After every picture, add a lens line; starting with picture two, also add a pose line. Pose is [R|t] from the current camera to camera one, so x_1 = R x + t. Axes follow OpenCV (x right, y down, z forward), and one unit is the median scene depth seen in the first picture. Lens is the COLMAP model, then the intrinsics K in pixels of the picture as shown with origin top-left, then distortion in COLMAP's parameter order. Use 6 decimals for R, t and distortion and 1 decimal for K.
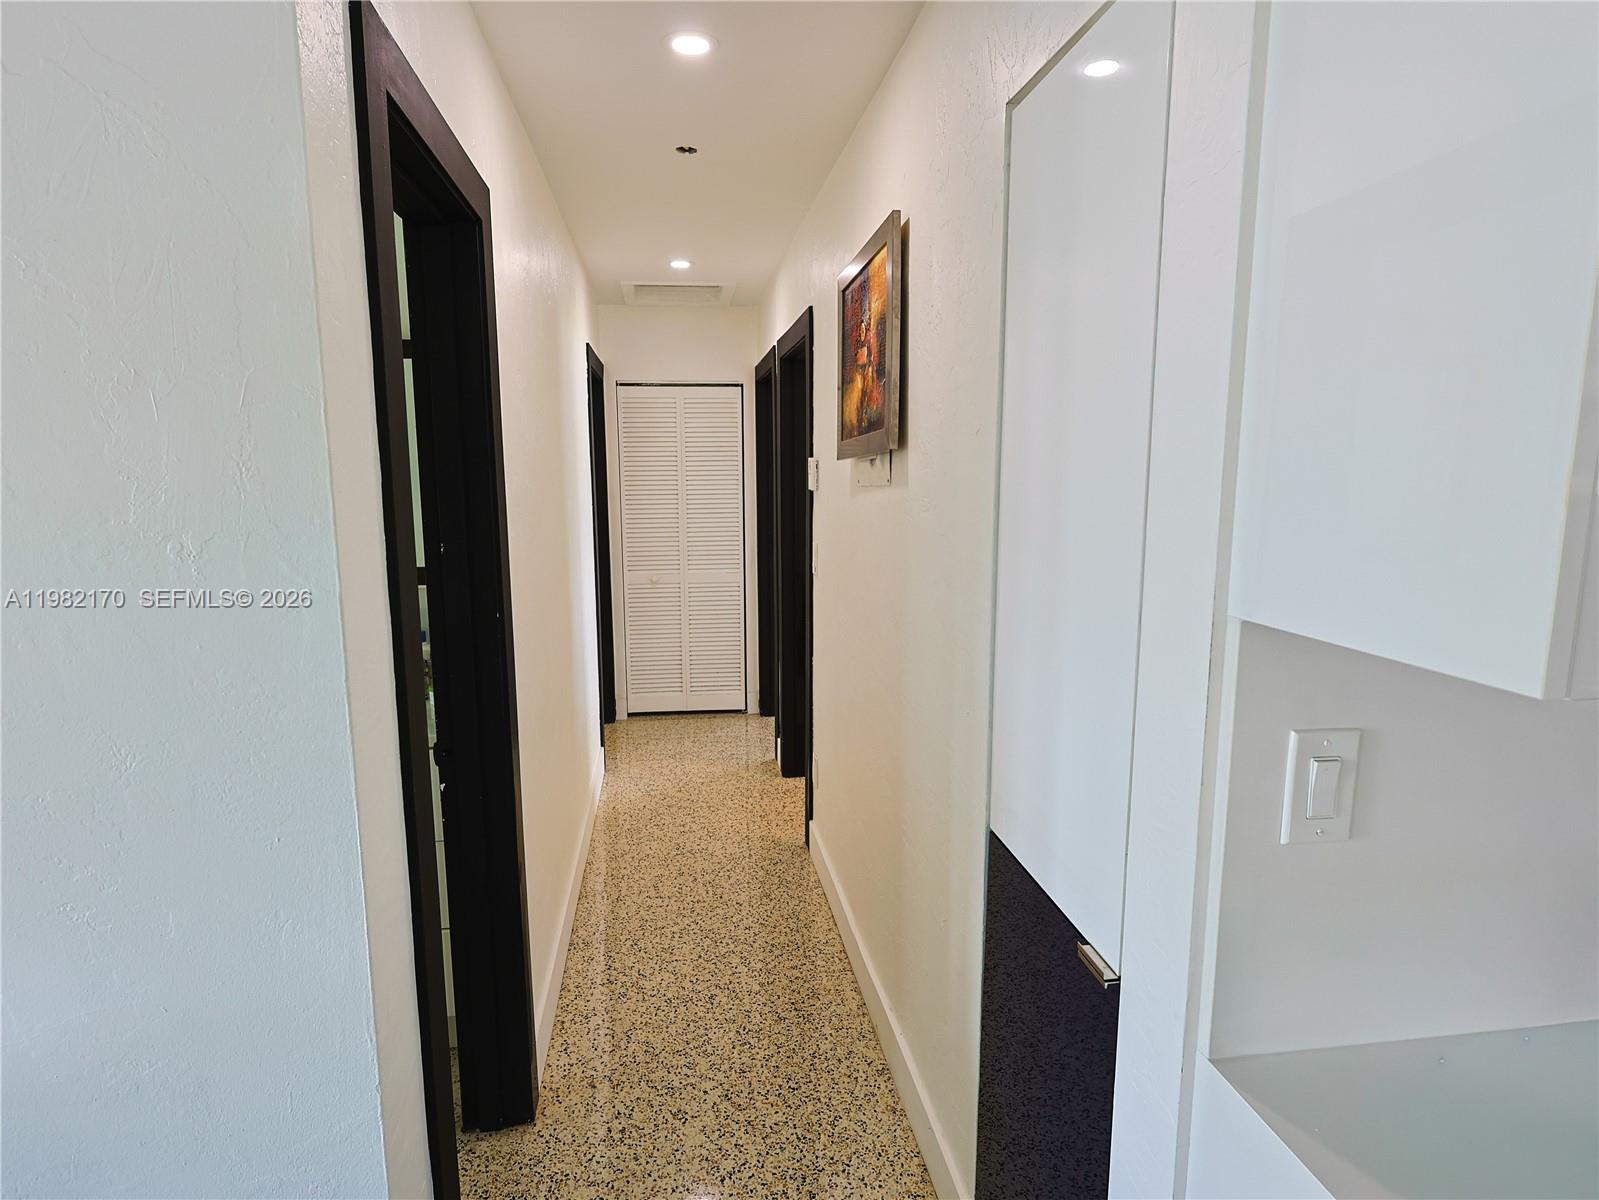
lens RADIAL K [[877.4, 0, 799.5], [0, 877.4, 600.0], [0, 0, 1]] dist [-0.004868, 0.000752]
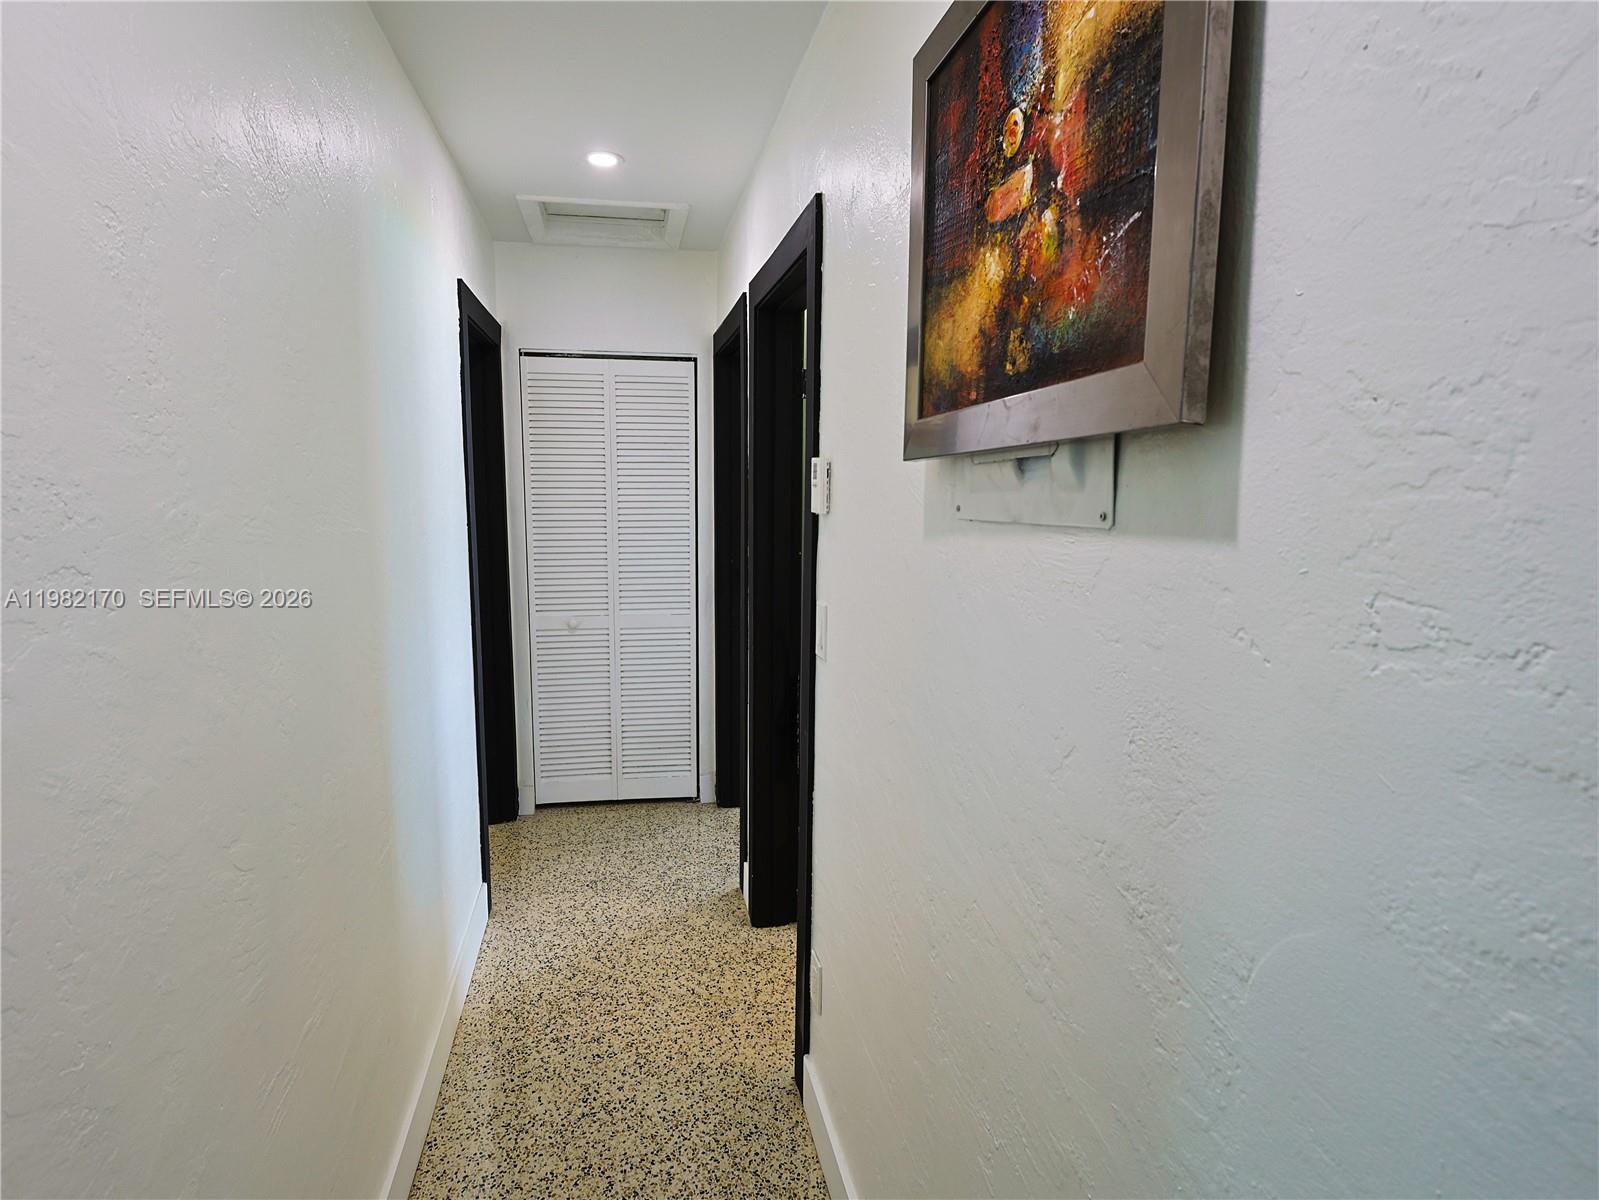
lens RADIAL K [[877.4, 0, 799.5], [0, 877.4, 600.0], [0, 0, 1]] dist [-0.004868, 0.000752]
pose [[0.998397, 0.006181, 0.056253, -0.022259], [-0.005848, 0.999964, -0.006078, -0.047976], [-0.056288, 0.005739, 0.998398, 0.314425]]
